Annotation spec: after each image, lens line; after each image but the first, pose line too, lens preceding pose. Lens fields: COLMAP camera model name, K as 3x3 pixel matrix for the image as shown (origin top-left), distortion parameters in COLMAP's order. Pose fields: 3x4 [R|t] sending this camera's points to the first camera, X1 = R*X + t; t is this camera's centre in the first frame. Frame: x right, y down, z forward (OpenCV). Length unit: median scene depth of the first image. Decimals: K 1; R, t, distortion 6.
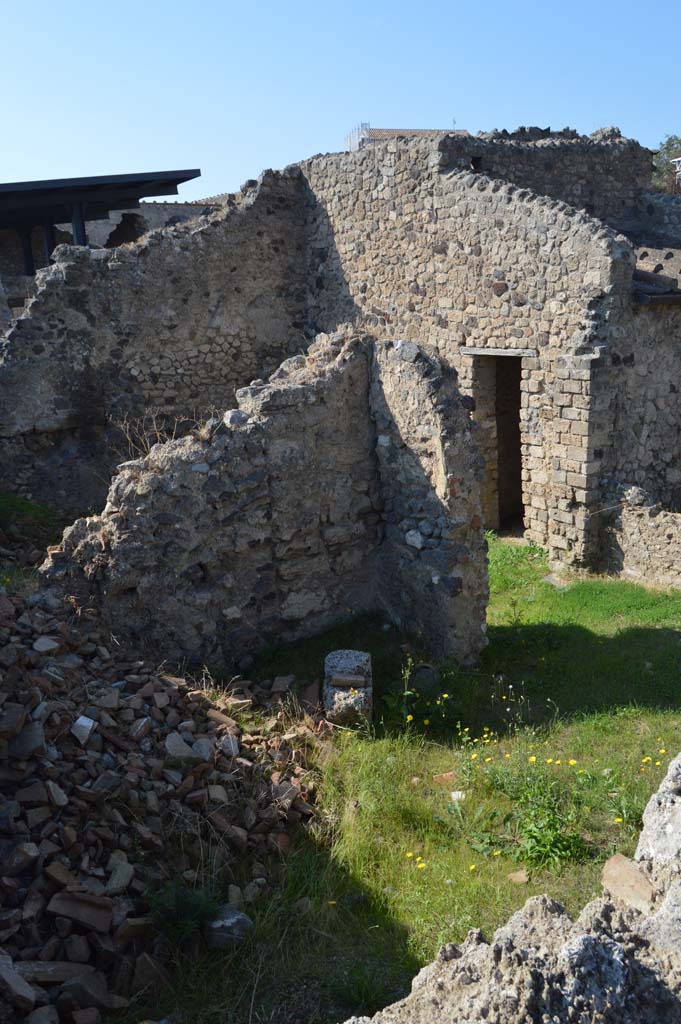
lens RADIAL K [[802.3, 0, 340.8], [0, 802.3, 539.2], [0, 0, 1]] dist [-0.097386, 0.043061]
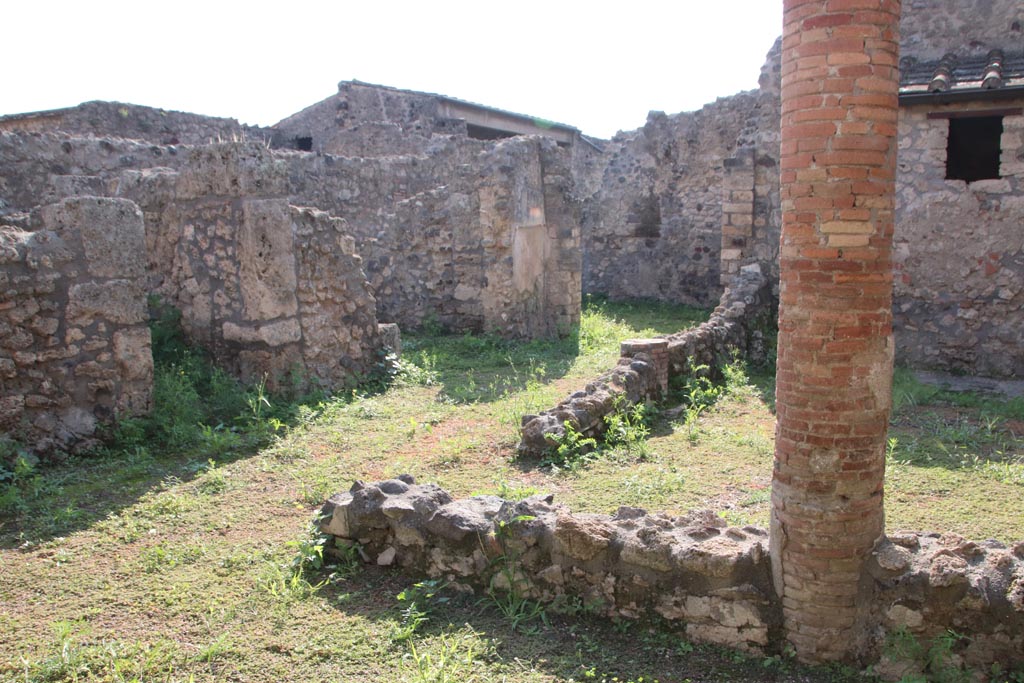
lens RADIAL K [[854.2, 0, 509.5], [0, 854.2, 362.0], [0, 0, 1]] dist [-0.155498, 0.153060]
pose [[0.445121, 0.173220, -0.878557, 0.938726], [-0.276845, 0.959667, 0.048948, 0.063239], [0.851601, 0.221437, 0.475123, 0.143787]]
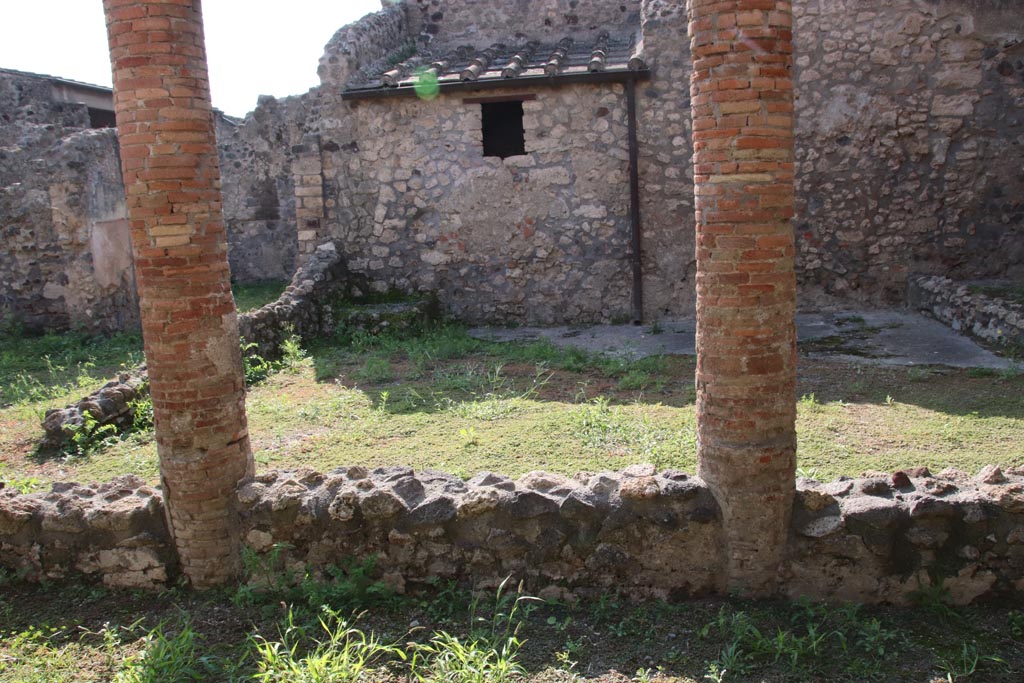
lens RADIAL K [[853.1, 0, 512.0], [0, 853.1, 341.5], [0, 0, 1]] dist [-0.134991, 0.152389]
pose [[0.736941, 0.117157, -0.665727, 1.058893], [-0.180158, 0.983284, -0.026388, 0.034362], [0.651507, 0.139383, 0.745728, 0.198287]]
